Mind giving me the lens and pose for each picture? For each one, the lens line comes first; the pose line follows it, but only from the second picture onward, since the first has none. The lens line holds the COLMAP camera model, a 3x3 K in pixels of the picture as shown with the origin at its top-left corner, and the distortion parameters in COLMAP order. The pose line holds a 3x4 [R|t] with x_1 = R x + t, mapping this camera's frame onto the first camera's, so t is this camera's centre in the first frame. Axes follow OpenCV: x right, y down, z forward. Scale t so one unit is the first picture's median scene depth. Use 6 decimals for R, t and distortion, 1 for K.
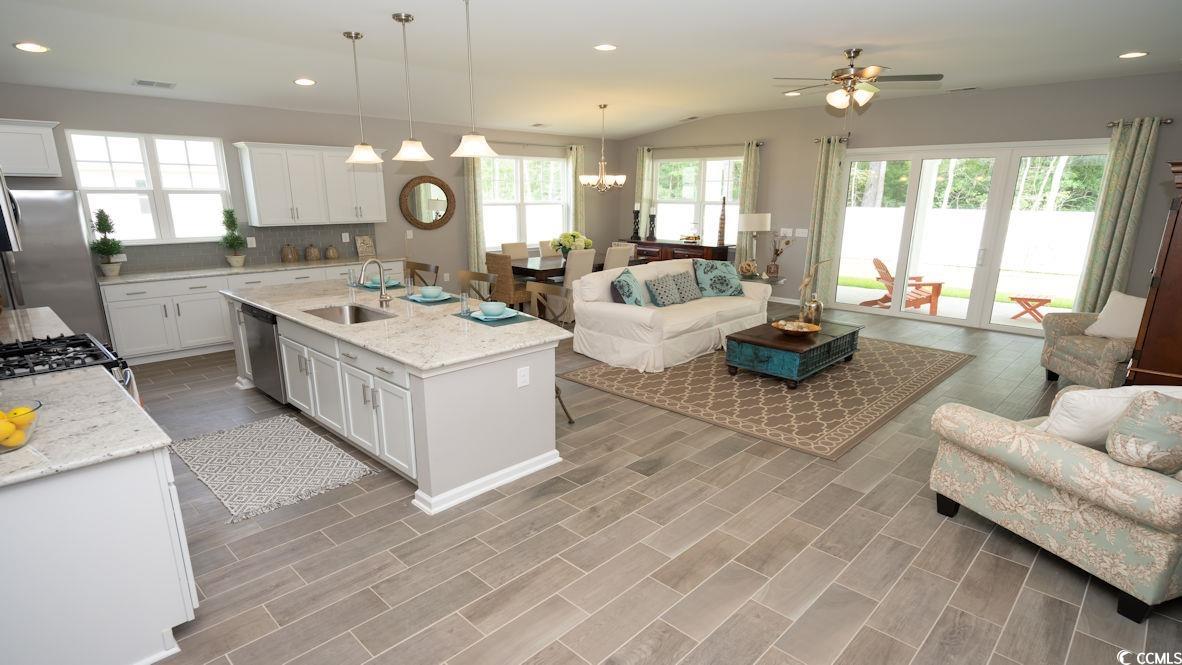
lens RADIAL K [[607.6, 0, 592.7], [0, 607.6, 337.8], [0, 0, 1]] dist [0.001964, 0.000446]
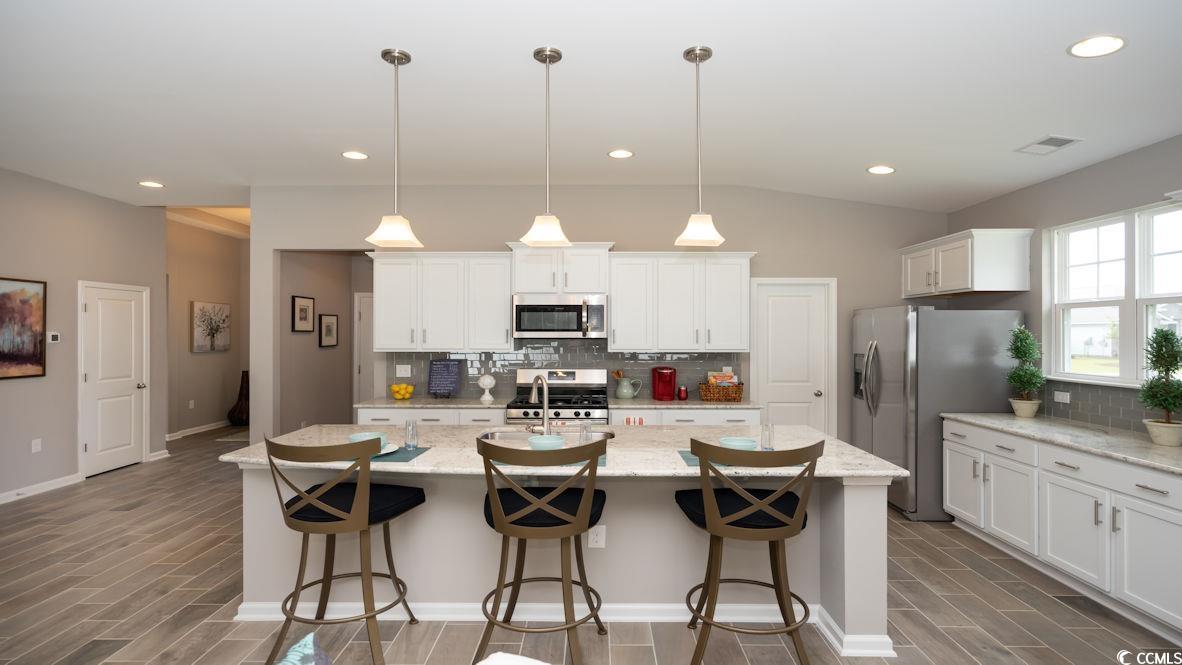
lens RADIAL K [[607.6, 0, 592.7], [0, 607.6, 337.8], [0, 0, 1]] dist [0.001964, 0.000446]
pose [[-0.723075, 0.000277, -0.690770, 0.100209], [-0.165175, 0.970921, 0.173290, -0.232186], [0.670731, 0.239399, -0.702003, 1.124093]]
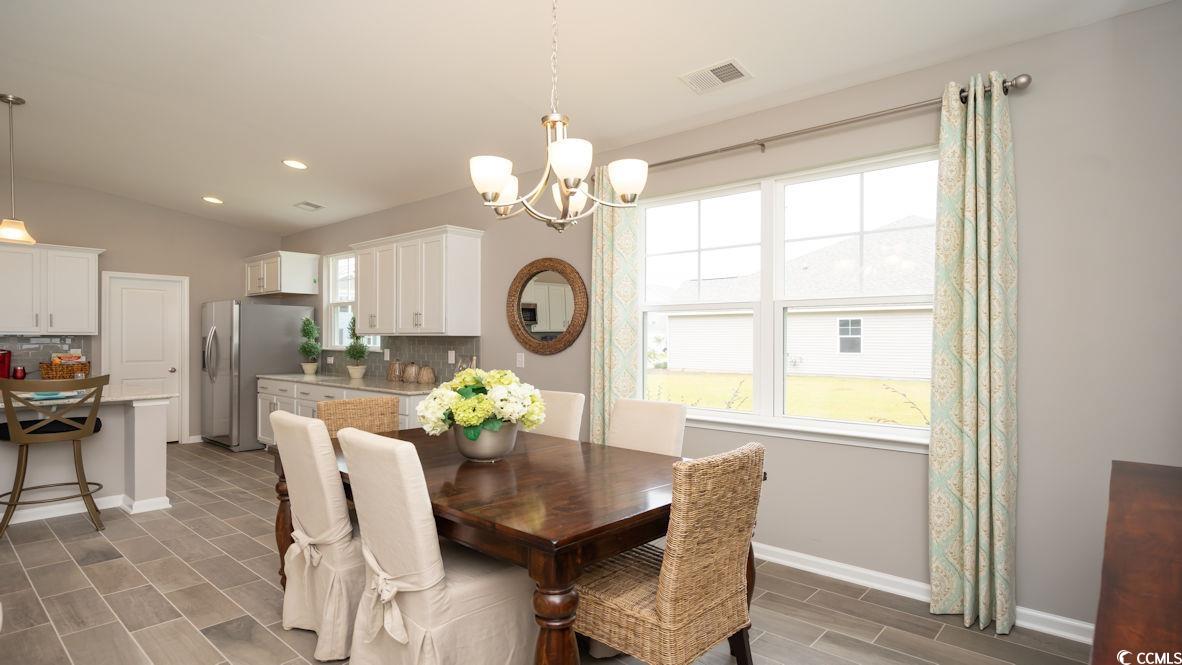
lens RADIAL K [[607.6, 0, 592.7], [0, 607.6, 337.8], [0, 0, 1]] dist [0.001964, 0.000446]
pose [[0.047022, -0.006077, -0.998875, 0.394496], [-0.236783, 0.971413, -0.017056, -0.272519], [0.970424, 0.237319, 0.044239, 1.432947]]
